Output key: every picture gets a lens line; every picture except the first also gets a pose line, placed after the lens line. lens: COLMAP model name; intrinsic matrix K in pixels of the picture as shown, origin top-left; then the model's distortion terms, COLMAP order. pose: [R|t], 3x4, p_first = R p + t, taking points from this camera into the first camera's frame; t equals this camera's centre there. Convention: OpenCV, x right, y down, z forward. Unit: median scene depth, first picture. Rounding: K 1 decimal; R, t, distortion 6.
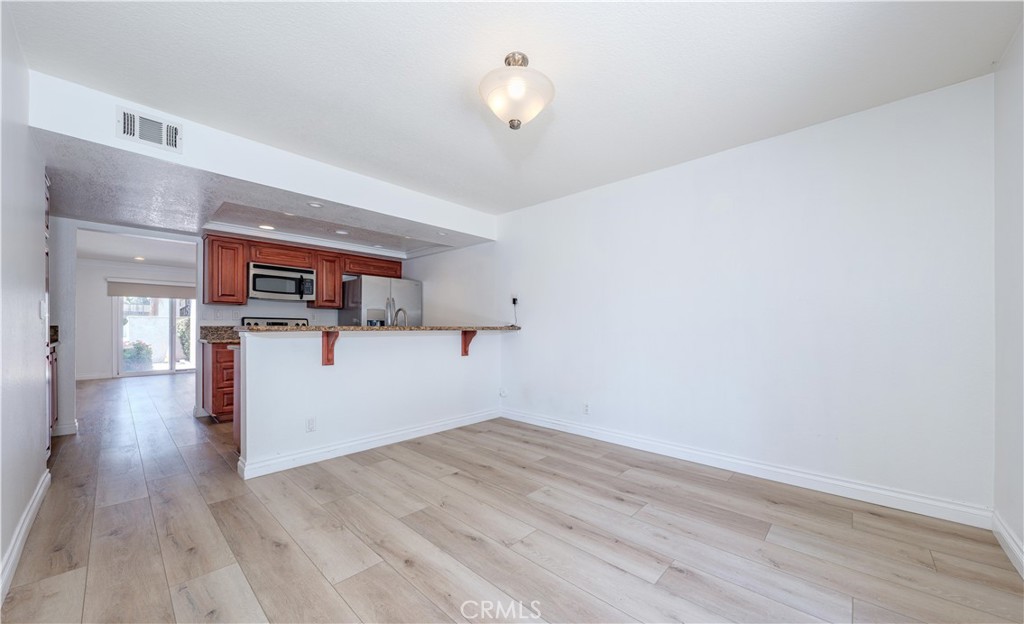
lens RADIAL K [[369.4, 0, 502.1], [0, 369.4, 332.1], [0, 0, 1]] dist [0.000747, -0.000001]
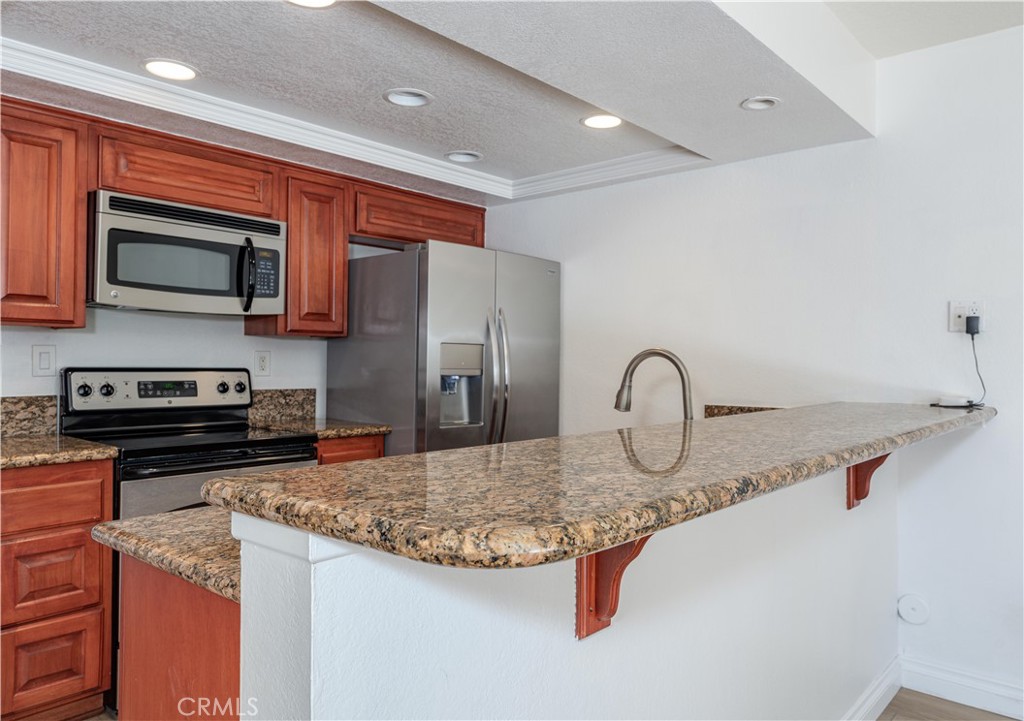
lens RADIAL K [[719.2, 0, 523.0], [0, 719.2, 360.6], [0, 0, 1]] dist [0.018604, -0.000327]
pose [[0.999096, 0.004476, 0.042263, -0.327269], [-0.003972, 0.999920, -0.011986, -0.039041], [-0.042313, 0.011807, 0.999035, 0.355794]]
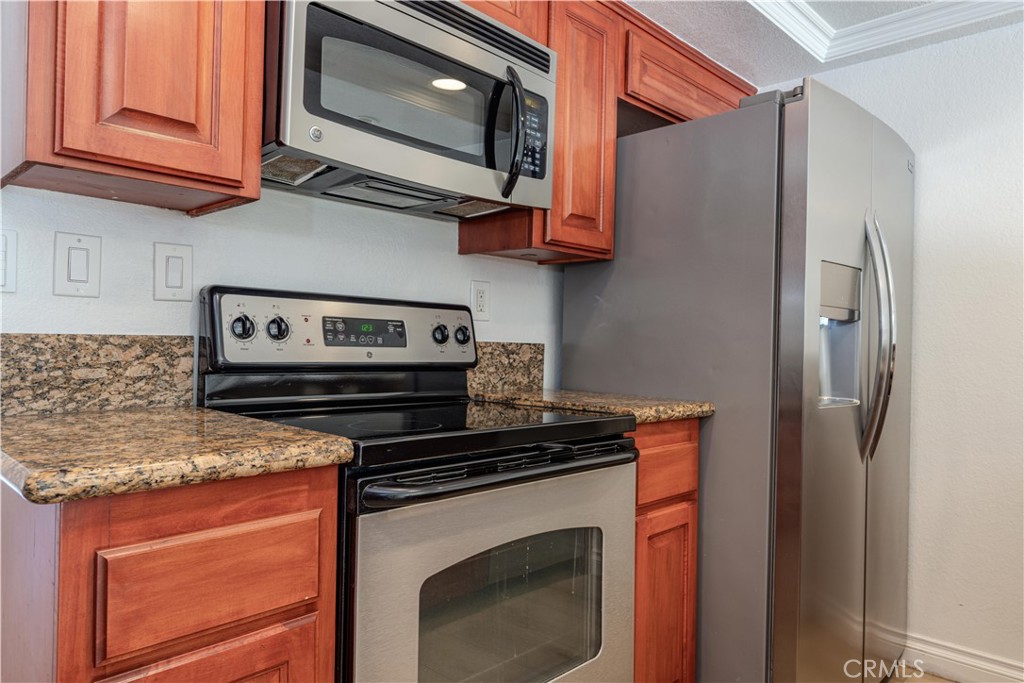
lens RADIAL K [[685.9, 0, 503.3], [0, 685.9, 339.9], [0, 0, 1]] dist [0.006674, 0.000667]
pose [[0.999623, 0.016564, -0.021889, -0.536888], [-0.016871, 0.999761, -0.013885, -0.012493], [0.021654, 0.014249, 0.999664, 0.658074]]
